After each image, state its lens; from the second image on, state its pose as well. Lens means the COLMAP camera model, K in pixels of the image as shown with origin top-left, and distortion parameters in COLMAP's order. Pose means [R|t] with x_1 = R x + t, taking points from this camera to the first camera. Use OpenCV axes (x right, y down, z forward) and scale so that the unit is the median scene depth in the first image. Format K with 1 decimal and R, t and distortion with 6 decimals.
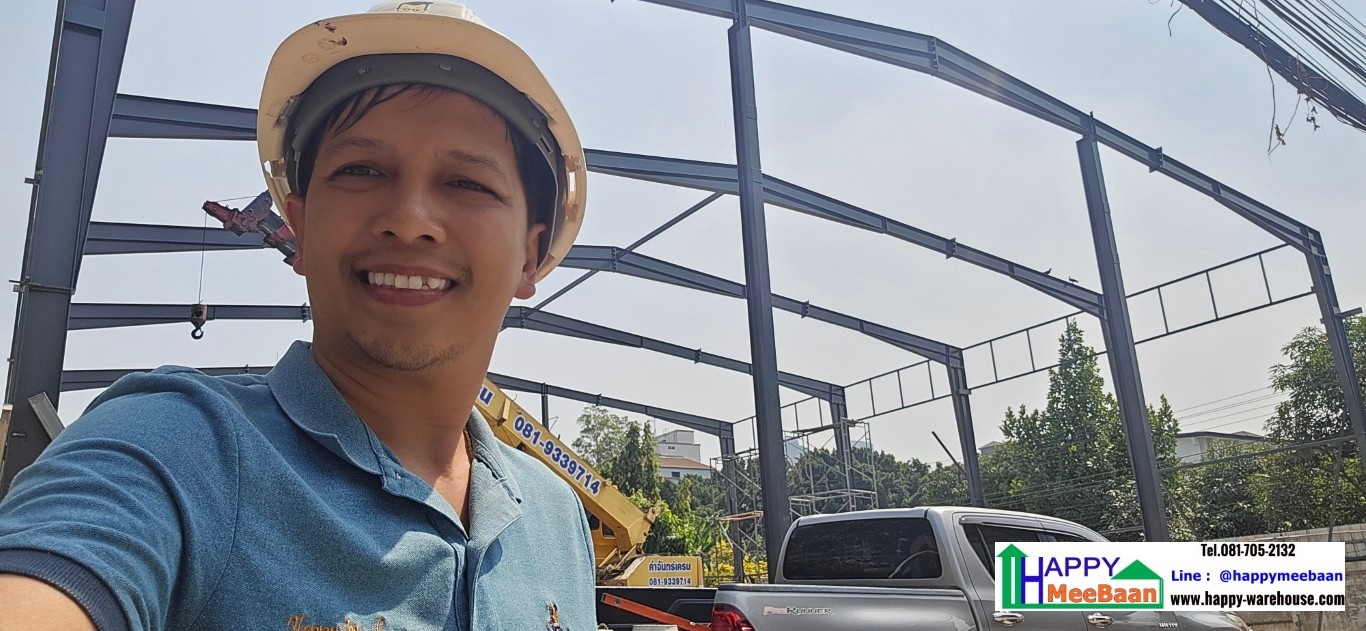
lens RADIAL K [[1028.8, 0, 677.2], [0, 1028.8, 319.2], [0, 0, 1]] dist [0.023993, -0.055354]
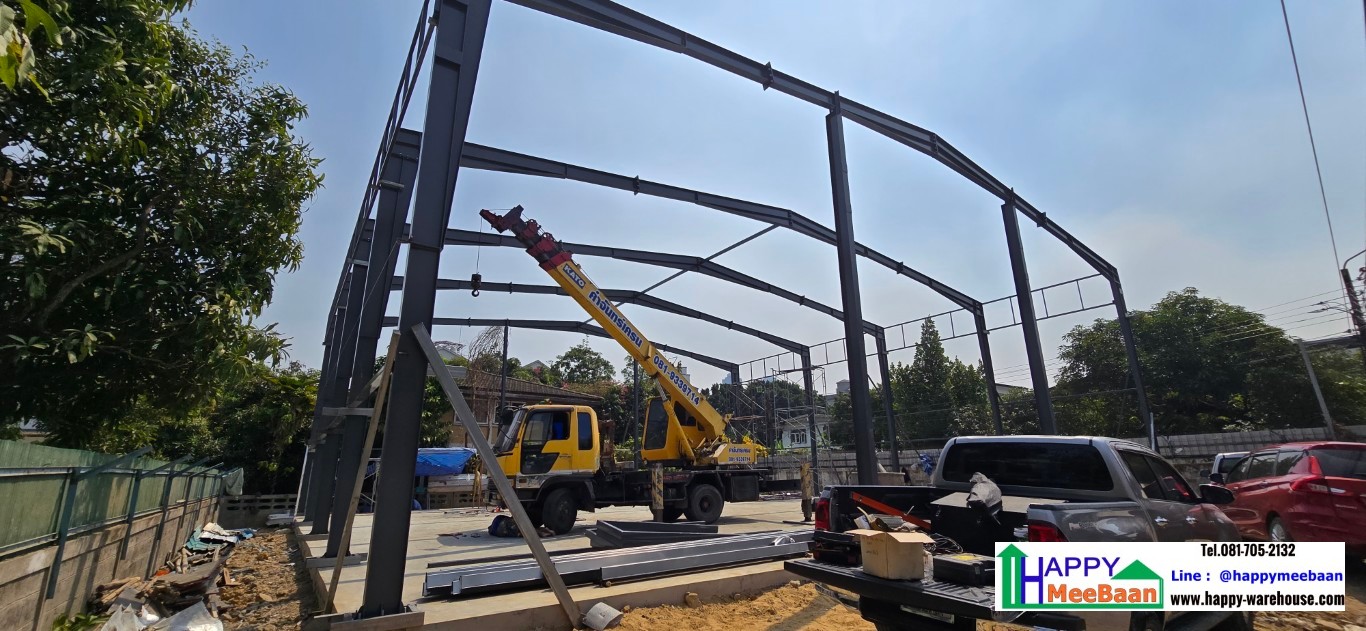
lens RADIAL K [[557.1, 0, 688.9], [0, 557.1, 314.7], [0, 0, 1]] dist [-0.001842, -0.001173]
pose [[0.998543, 0.046831, 0.026804, -0.101480], [-0.047206, 0.998793, 0.013547, 0.012053], [-0.026137, -0.014793, 0.999549, 0.092625]]
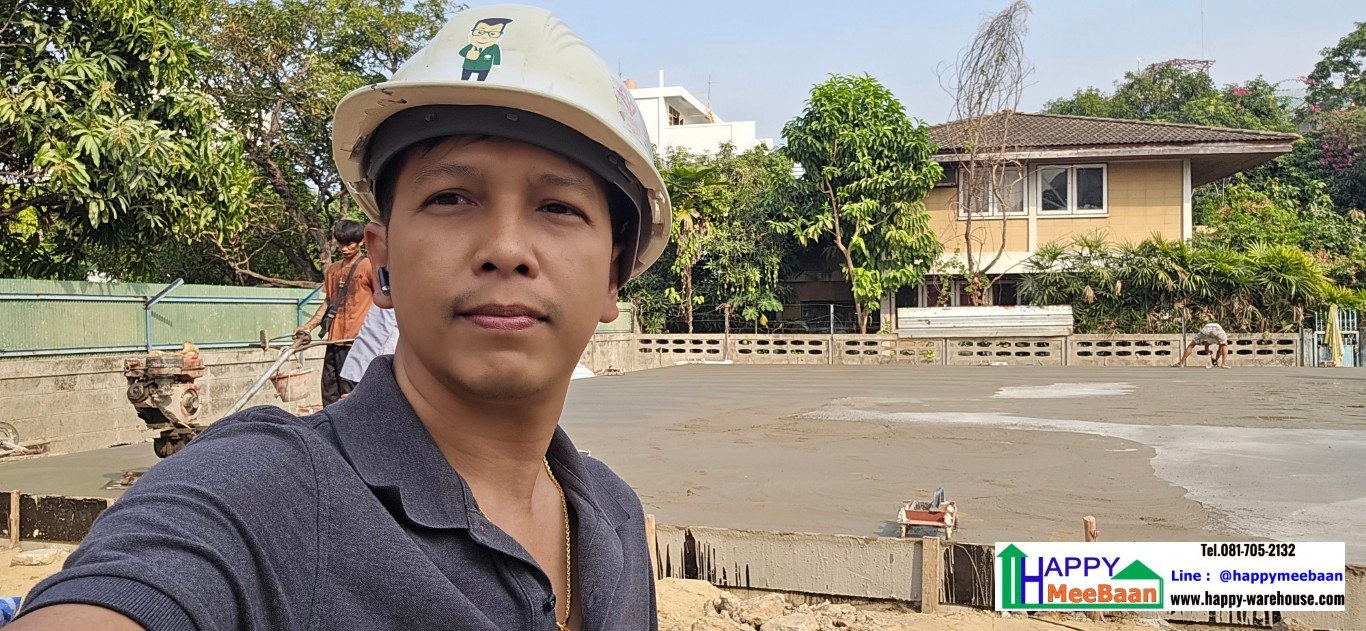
lens RADIAL K [[1028.8, 0, 673.1], [0, 1028.8, 319.7], [0, 0, 1]] dist [0.023993, -0.055354]
pose [[0.635826, 0.048609, -0.770300, 0.216751], [0.196383, 0.954981, 0.222363, 0.076458], [0.746430, -0.292658, 0.597656, 0.333422]]
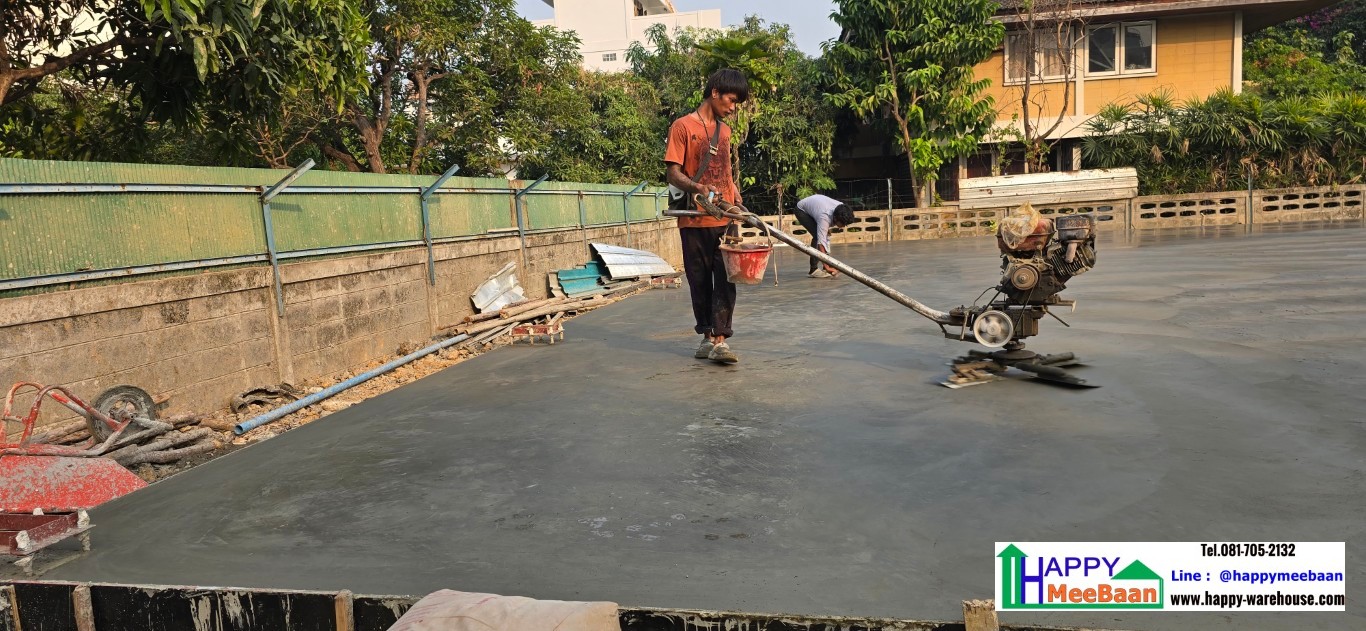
lens RADIAL K [[914.8, 0, 665.5], [0, 914.8, 315.2], [0, 0, 1]] dist [0.026650, -0.016537]
pose [[0.691568, 0.097761, -0.715665, -0.042290], [0.226405, 0.911530, 0.343299, 0.091956], [0.685911, -0.399445, 0.608251, 0.326271]]
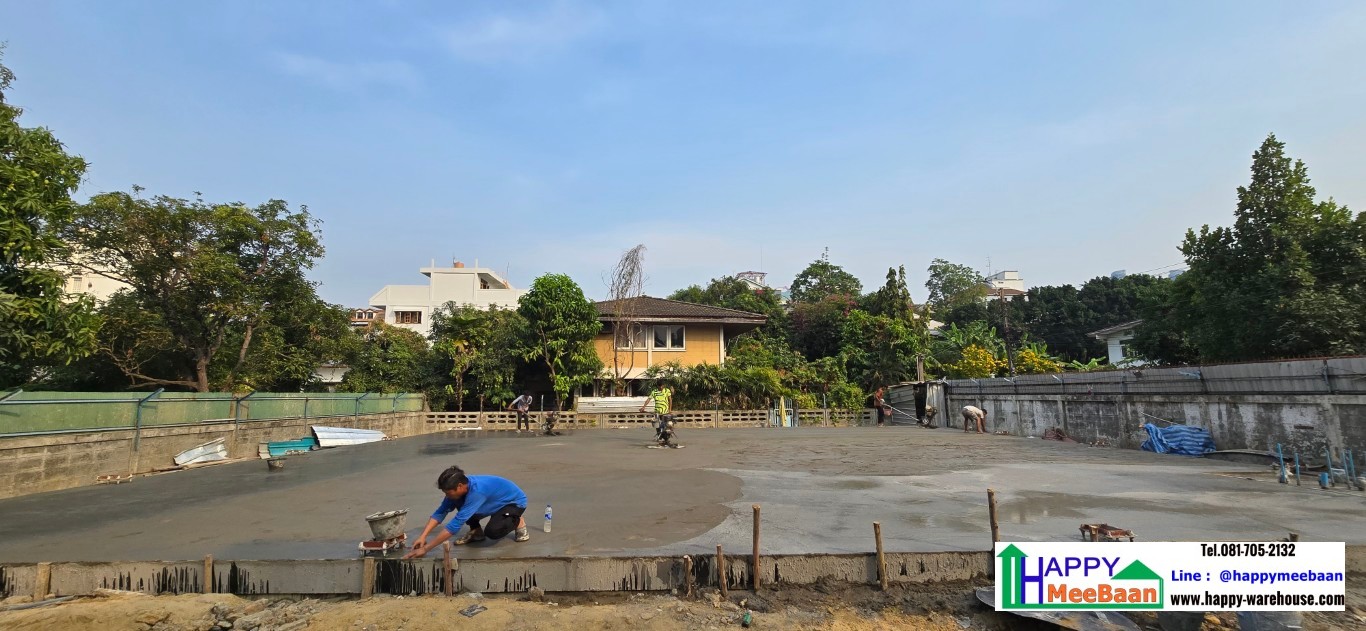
lens RADIAL K [[557.1, 0, 687.3], [0, 557.1, 316.7], [0, 0, 1]] dist [-0.001842, -0.001173]
pose [[0.849394, -0.023730, -0.527226, 0.320454], [0.112411, 0.984200, 0.136802, 0.068086], [0.515650, -0.175465, 0.838640, 0.390565]]
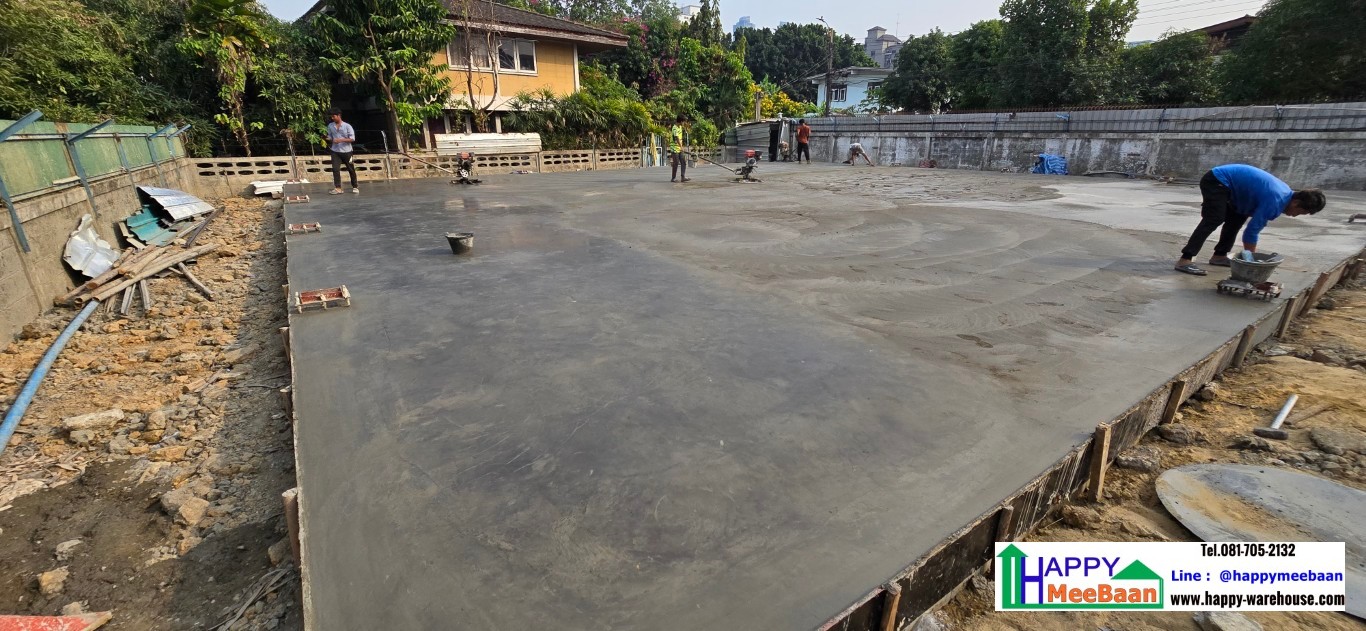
lens RADIAL K [[557.1, 0, 693.8], [0, 557.1, 319.0], [0, 0, 1]] dist [-0.001842, -0.001173]
pose [[0.997838, 0.036707, 0.054509, -0.203211], [-0.061459, 0.814953, 0.576258, 0.073960], [-0.023270, -0.578363, 0.815448, 0.309445]]
